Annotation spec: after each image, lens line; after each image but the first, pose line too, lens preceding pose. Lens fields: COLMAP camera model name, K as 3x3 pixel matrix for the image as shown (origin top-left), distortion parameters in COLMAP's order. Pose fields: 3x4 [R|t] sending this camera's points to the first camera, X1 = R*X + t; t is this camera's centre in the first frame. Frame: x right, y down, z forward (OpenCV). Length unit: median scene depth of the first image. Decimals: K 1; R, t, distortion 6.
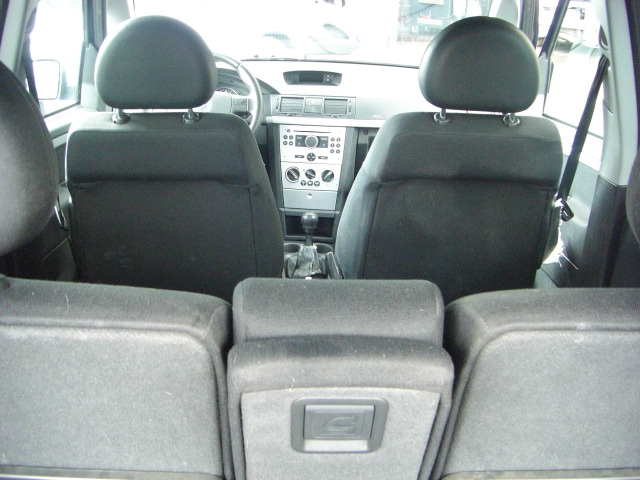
lens RADIAL K [[726.9, 0, 317.8], [0, 726.9, 225.7], [0, 0, 1]] dist [-0.191918, 0.156908]
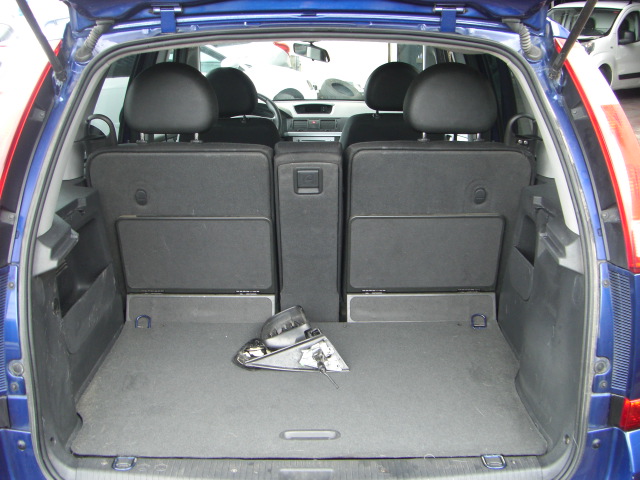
lens RADIAL K [[726.9, 0, 317.8], [0, 726.9, 225.7], [0, 0, 1]] dist [-0.191918, 0.156908]
pose [[0.999327, -0.025497, -0.026359, 0.145506], [0.023052, 0.995743, -0.089249, 0.738056], [0.028523, 0.088582, 0.995660, -2.118216]]
